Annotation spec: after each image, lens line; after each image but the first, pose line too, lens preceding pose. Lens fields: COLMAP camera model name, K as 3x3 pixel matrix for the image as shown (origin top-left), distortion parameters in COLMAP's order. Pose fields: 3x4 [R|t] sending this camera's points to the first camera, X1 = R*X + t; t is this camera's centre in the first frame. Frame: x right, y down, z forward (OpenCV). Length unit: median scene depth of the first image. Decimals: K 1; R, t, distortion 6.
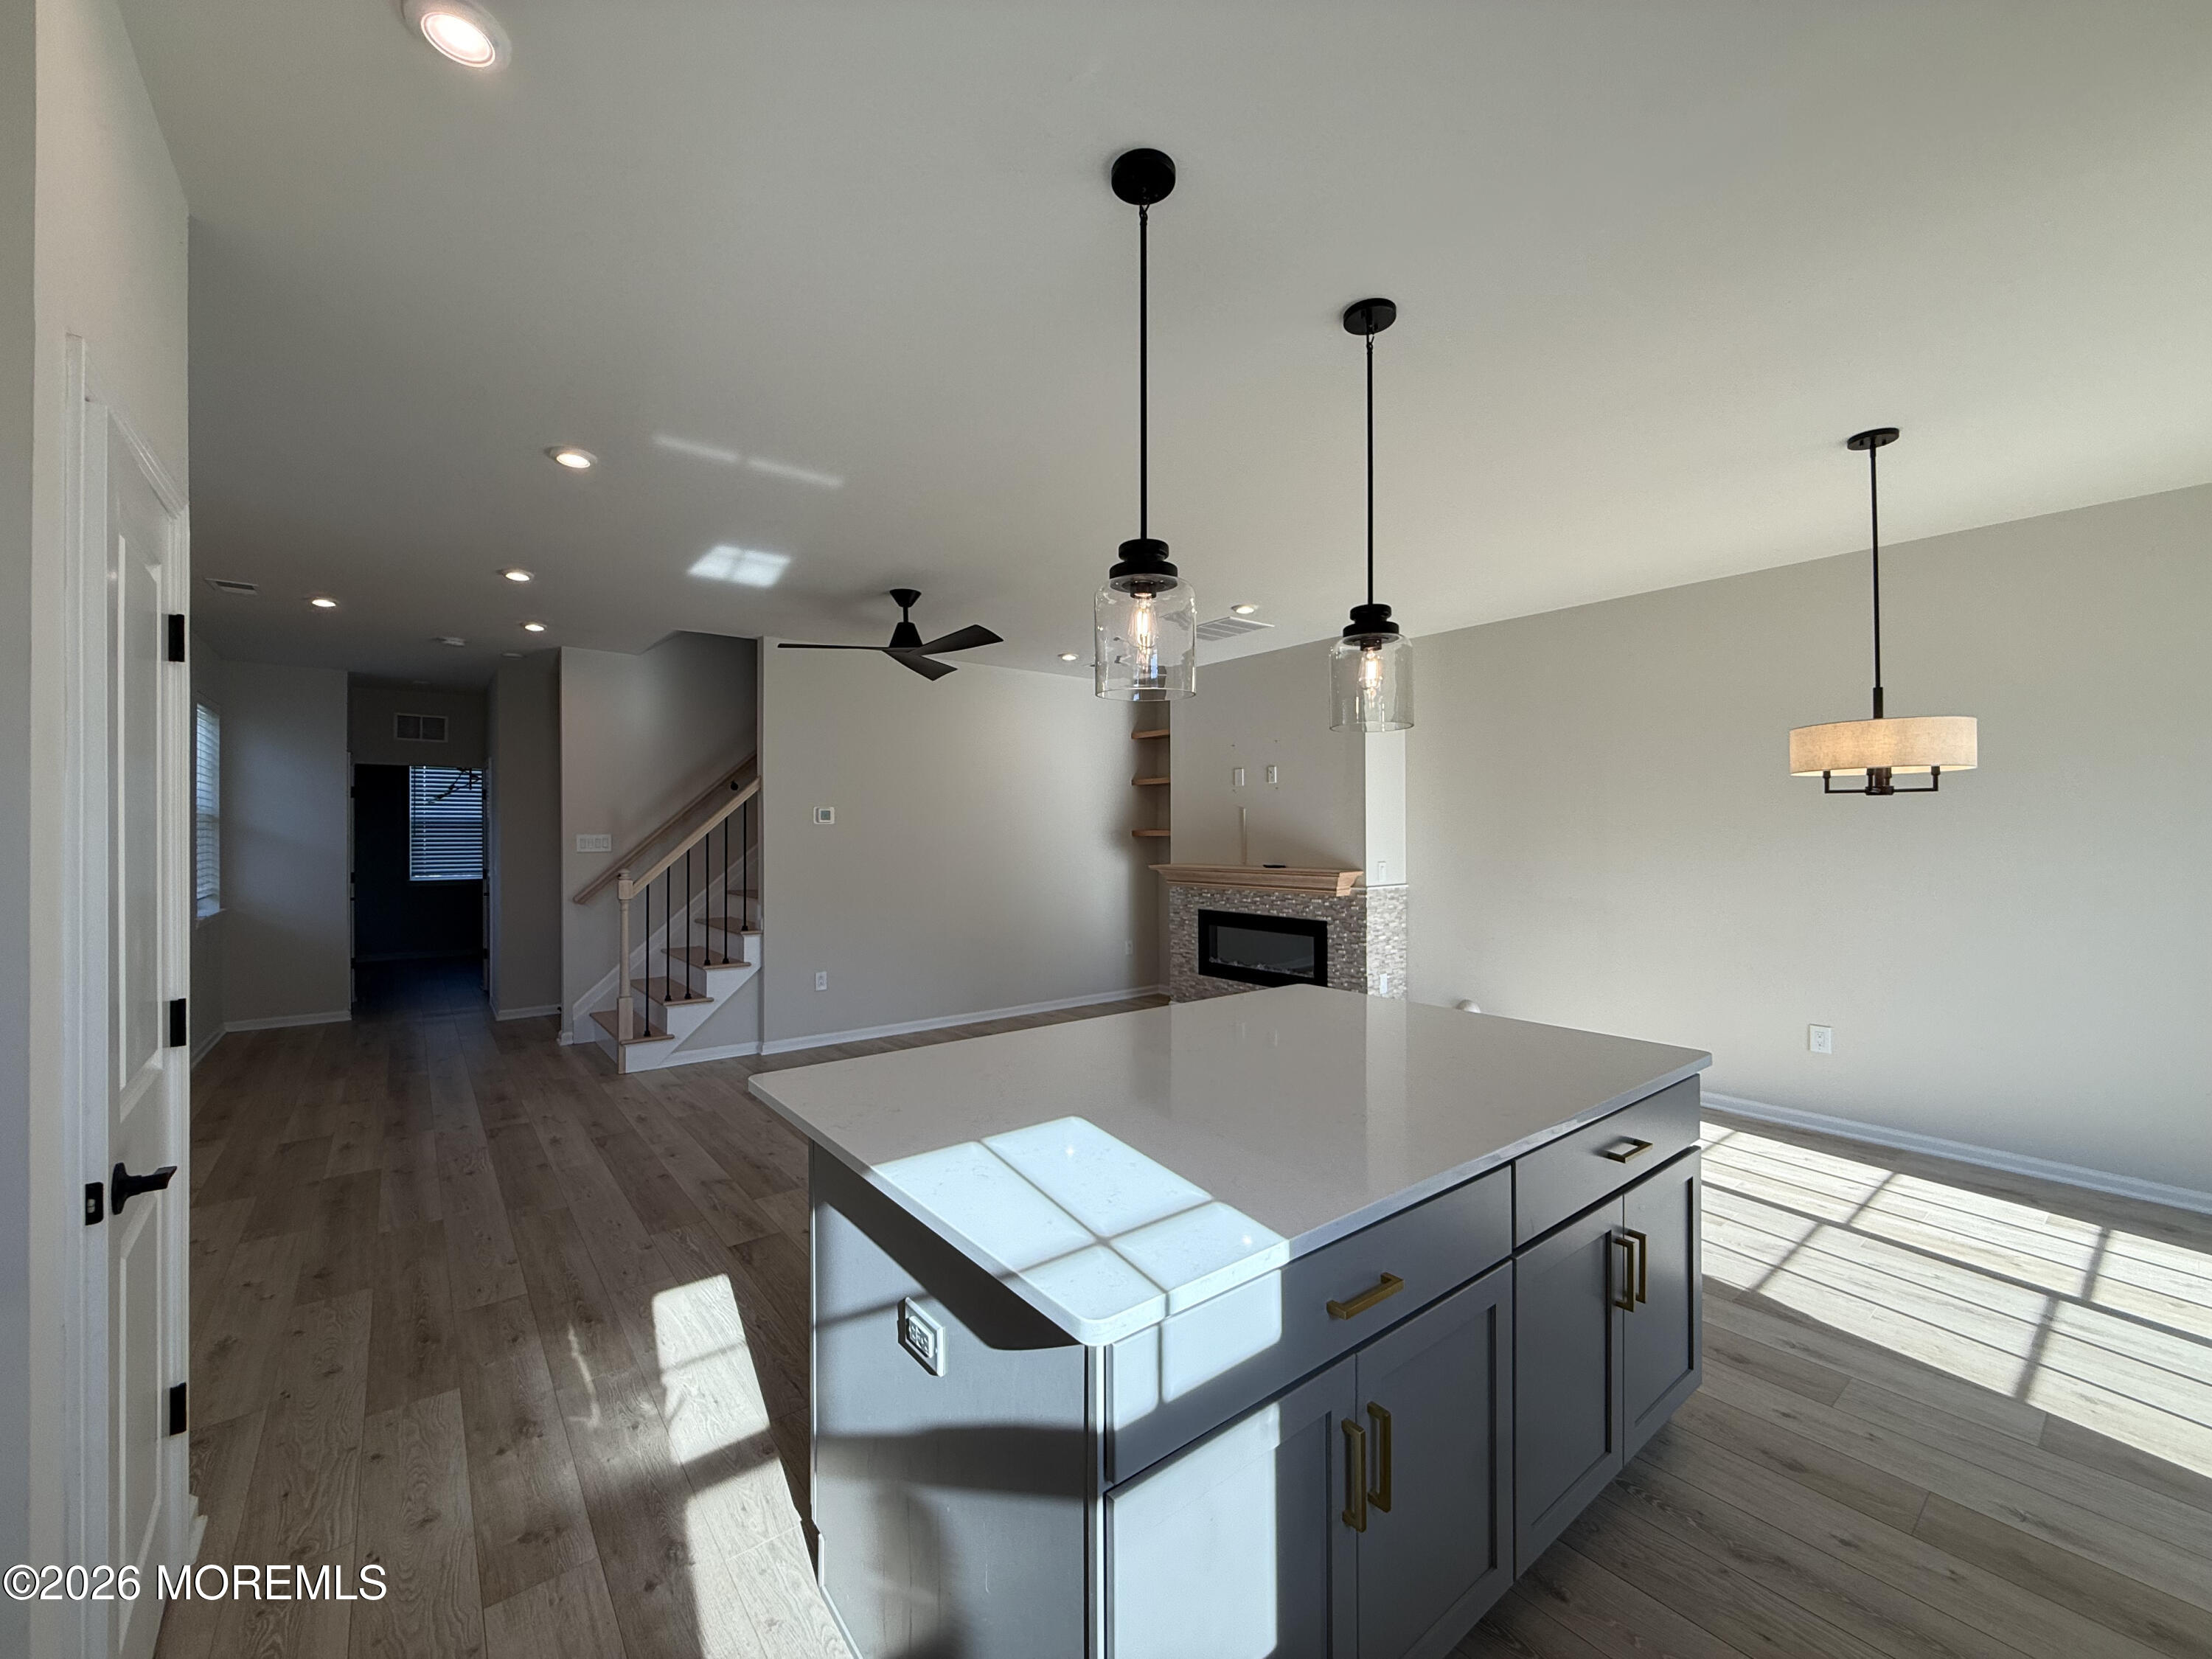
lens RADIAL K [[880.3, 0, 1104.5], [0, 880.3, 827.6], [0, 0, 1]] dist [-0.000953, 0.000184]
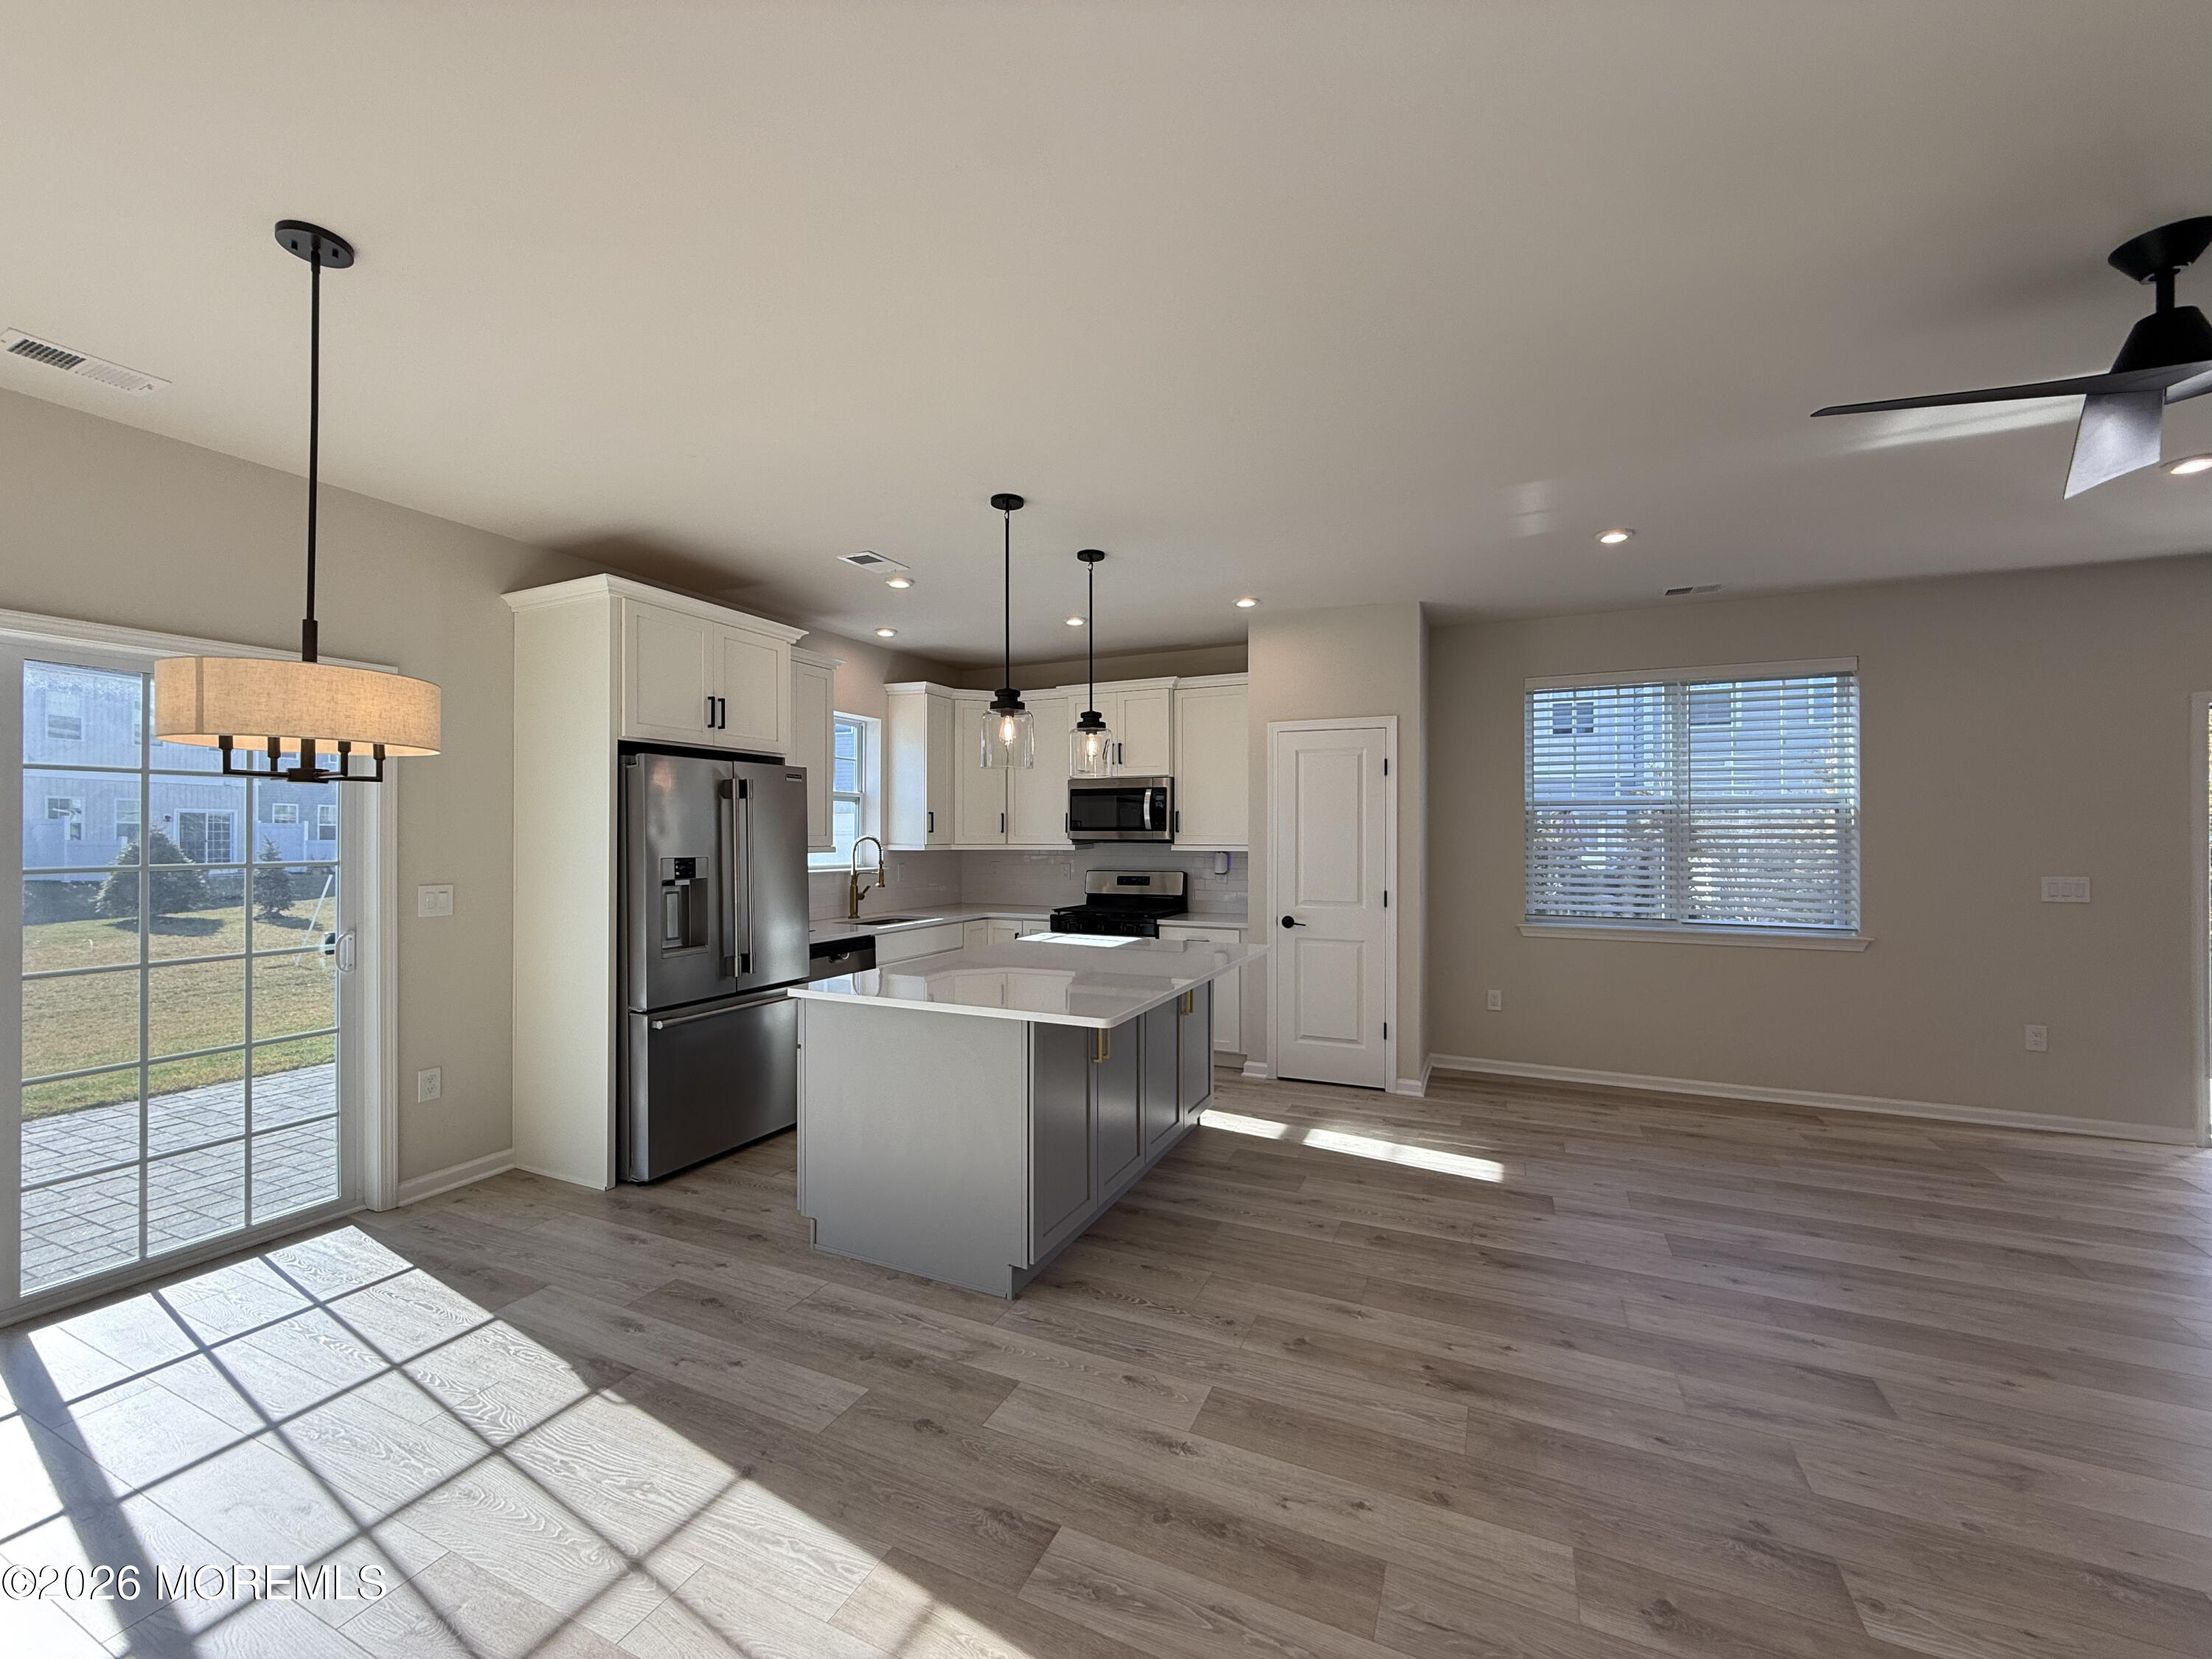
lens RADIAL K [[880.3, 0, 1100.5], [0, 880.3, 828.6], [0, 0, 1]] dist [-0.000953, 0.000184]
pose [[-0.894467, 0.000161, -0.447134, 0.325859], [0.006138, 0.999910, -0.011917, 0.004555], [0.447092, -0.013404, -0.894388, 0.943342]]
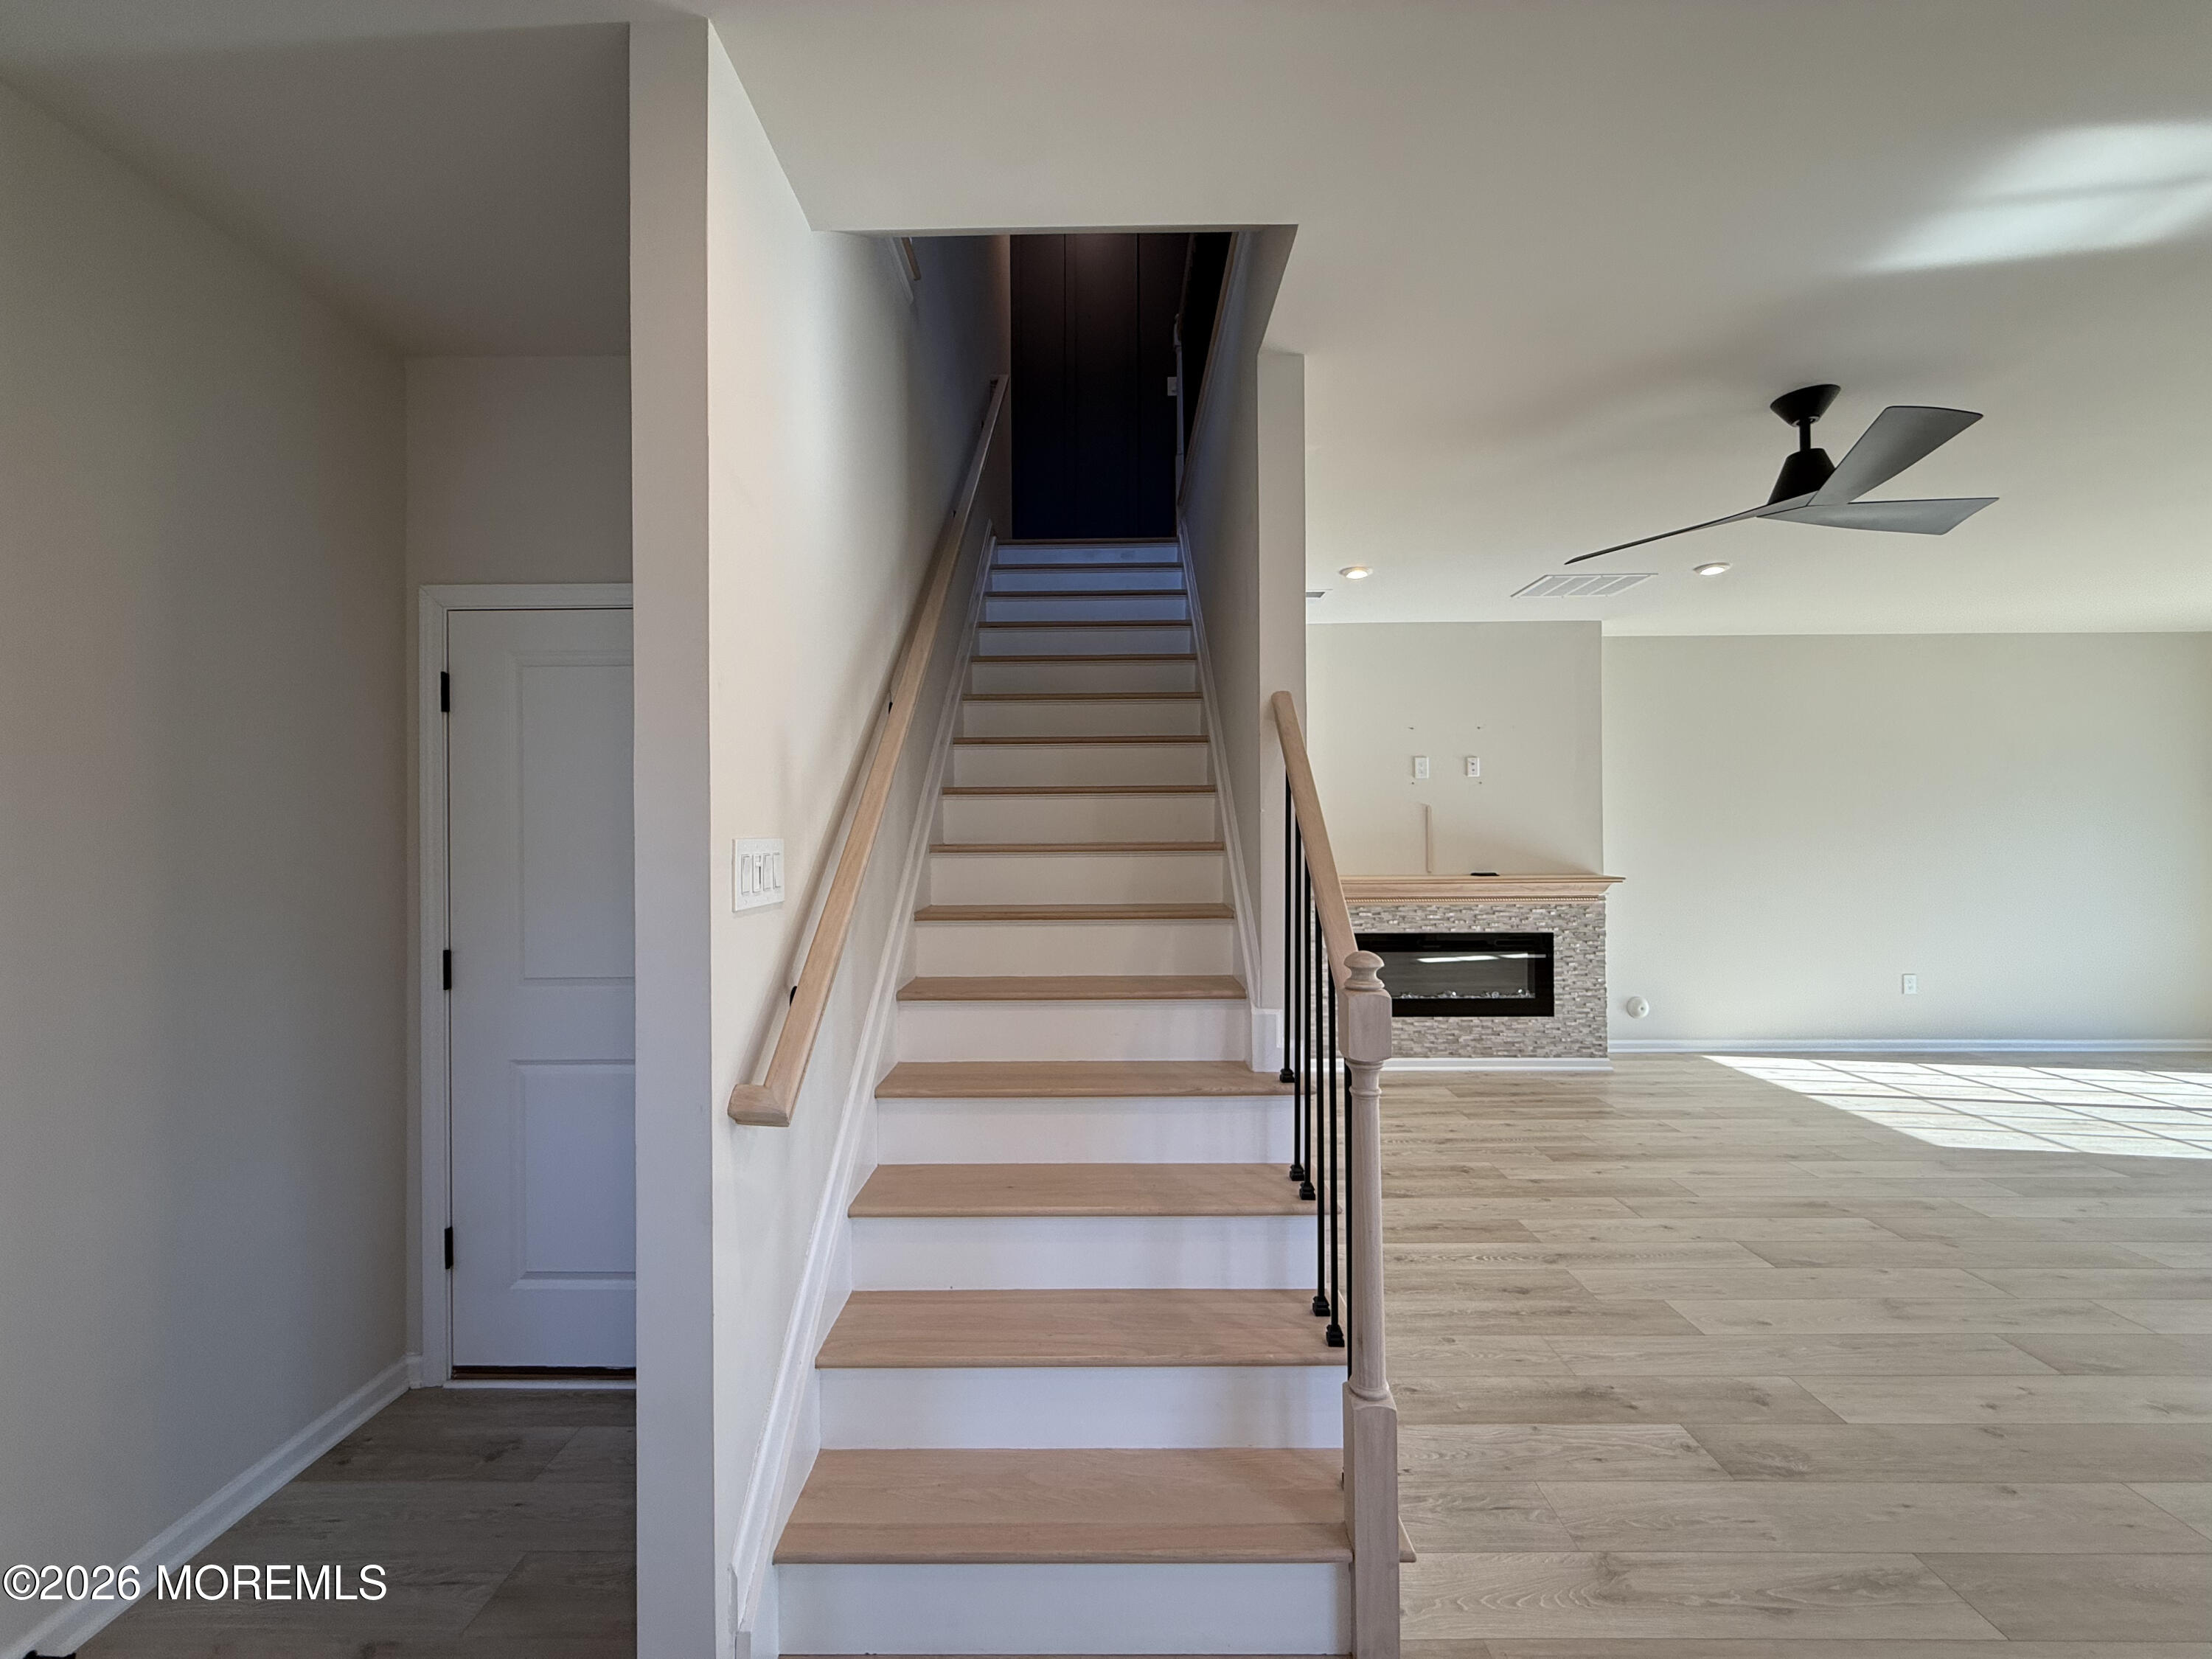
lens RADIAL K [[880.3, 0, 1093.0], [0, 880.3, 834.7], [0, 0, 1]] dist [-0.000953, 0.000184]
pose [[0.632615, -0.001120, 0.774466, -0.776591], [0.000468, 0.999999, 0.001064, 0.004778], [-0.774466, -0.000310, 0.632615, 0.827627]]
